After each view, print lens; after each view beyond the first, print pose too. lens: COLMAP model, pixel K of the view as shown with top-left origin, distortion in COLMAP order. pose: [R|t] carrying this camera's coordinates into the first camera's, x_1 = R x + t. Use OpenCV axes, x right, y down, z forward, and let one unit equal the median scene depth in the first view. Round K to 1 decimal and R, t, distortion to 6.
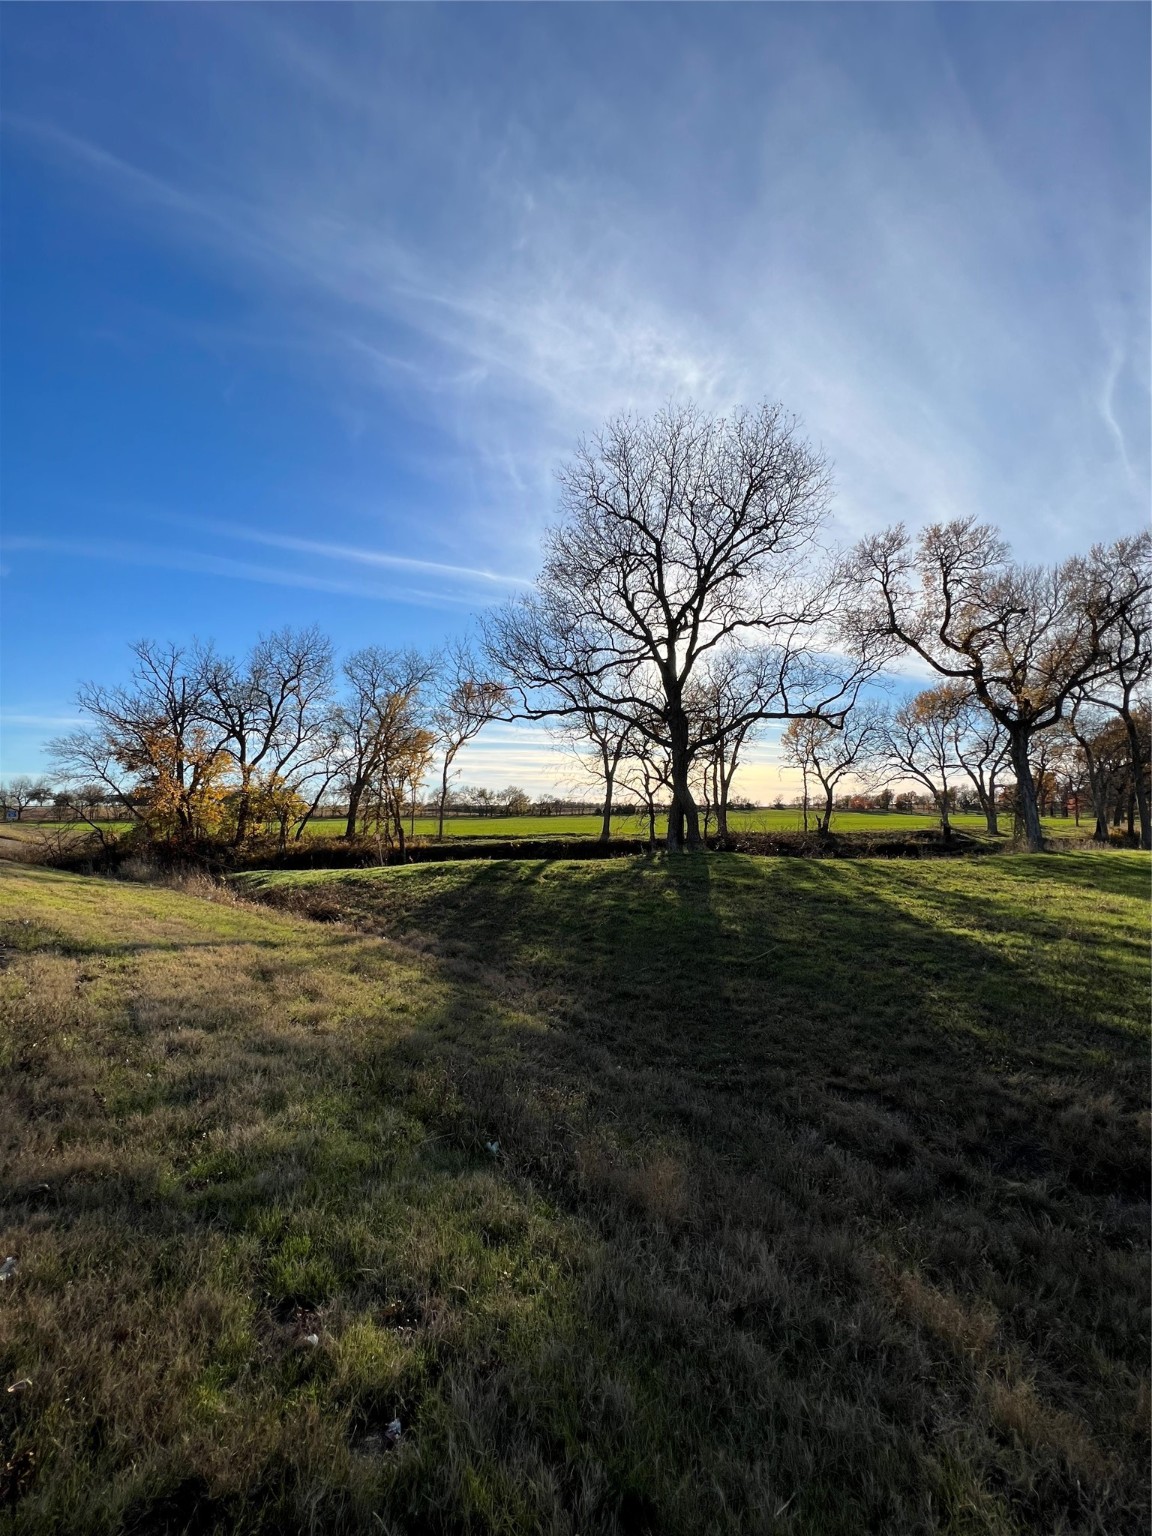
lens RADIAL K [[614.9, 0, 578.8], [0, 614.9, 763.7], [0, 0, 1]] dist [-0.002656, 0.000993]
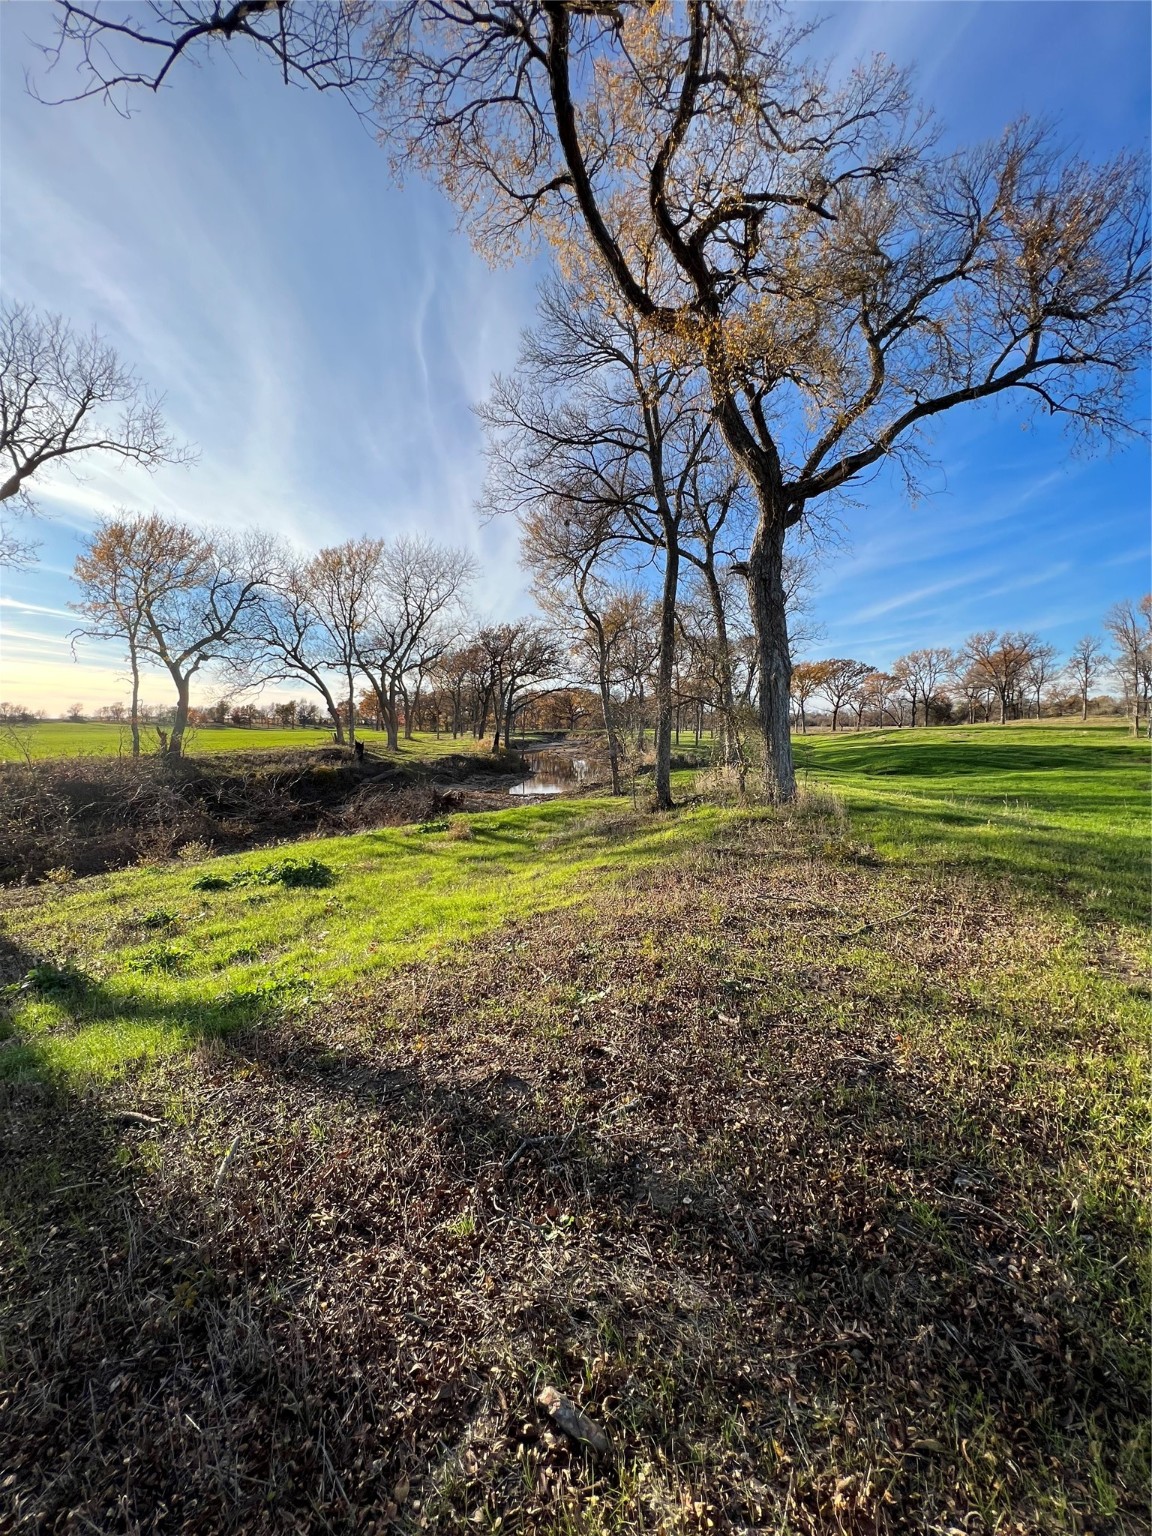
lens RADIAL K [[616.2, 0, 580.4], [0, 616.2, 771.8], [0, 0, 1]] dist [0.001601, -0.000310]
pose [[0.542366, -0.059208, 0.838053, 0.032930], [-0.067428, 0.991228, 0.113668, 0.009105], [-0.837432, -0.118158, 0.533616, 0.099535]]
